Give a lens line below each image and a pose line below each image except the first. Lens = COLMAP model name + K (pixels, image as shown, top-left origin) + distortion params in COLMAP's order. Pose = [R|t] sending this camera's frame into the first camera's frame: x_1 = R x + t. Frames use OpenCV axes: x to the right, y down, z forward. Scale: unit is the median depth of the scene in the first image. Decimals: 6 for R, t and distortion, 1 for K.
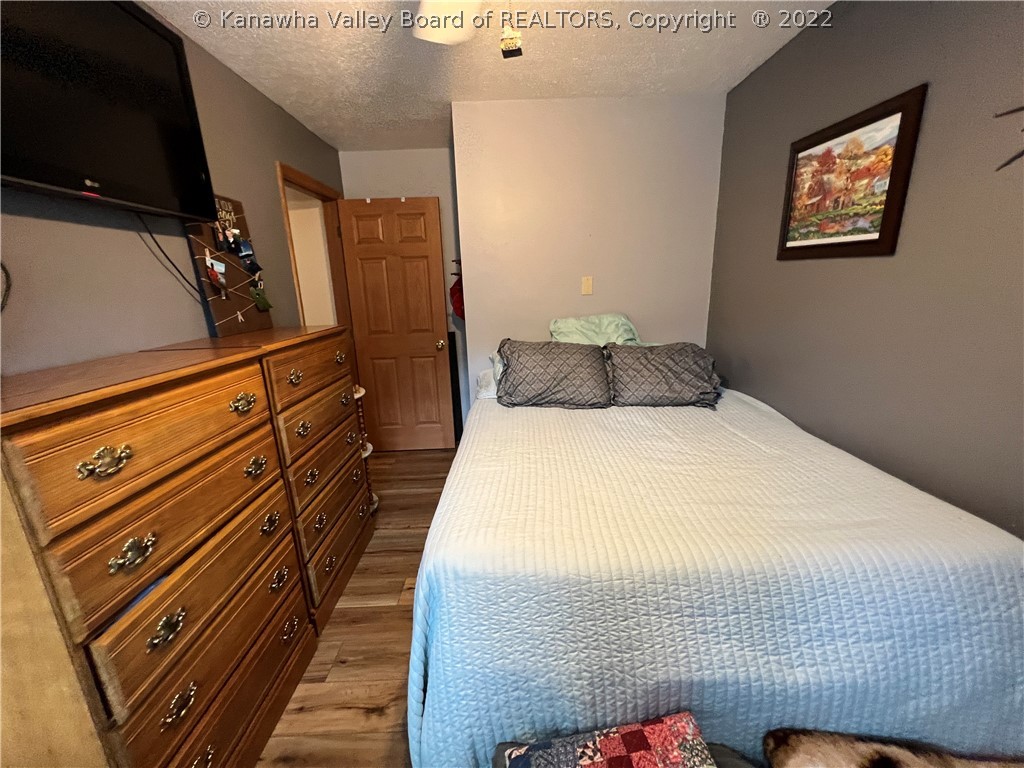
lens RADIAL K [[407.9, 0, 509.8], [0, 407.9, 382.4], [0, 0, 1]] dist [-0.002374, 0.000114]
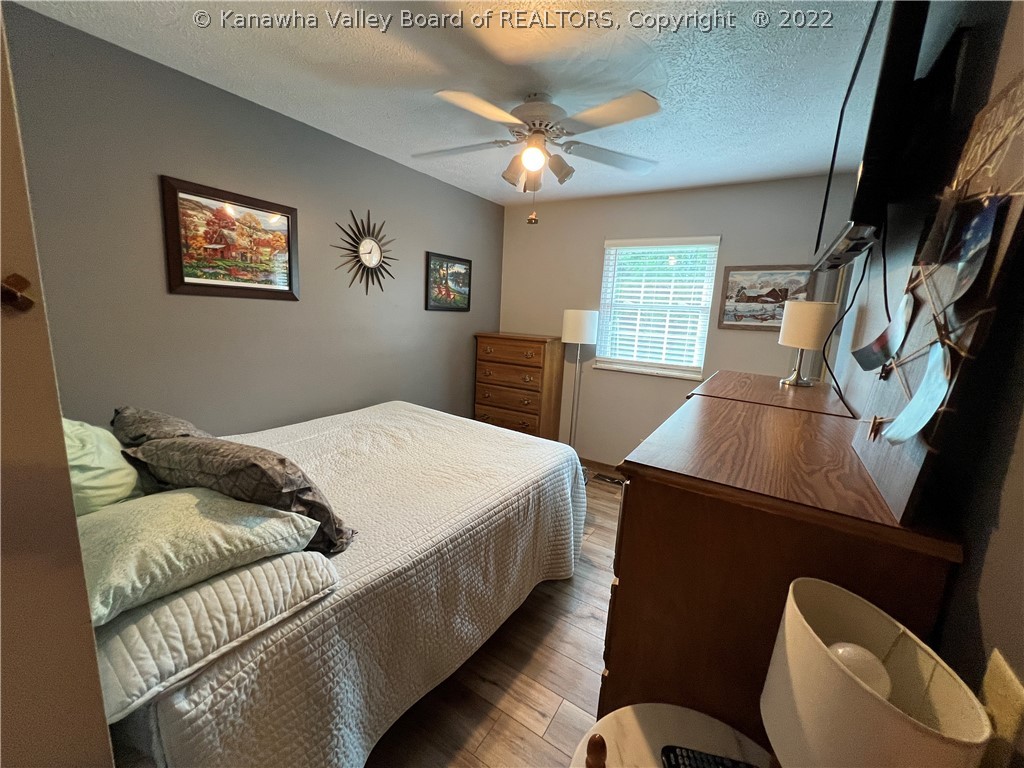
lens RADIAL K [[407.9, 0, 509.8], [0, 407.9, 382.4], [0, 0, 1]] dist [-0.002374, 0.000114]
pose [[-0.841023, -0.103656, 0.530976, -0.616803], [0.113073, 0.926117, 0.359892, -0.423414], [-0.529051, 0.362717, -0.767165, 1.624875]]
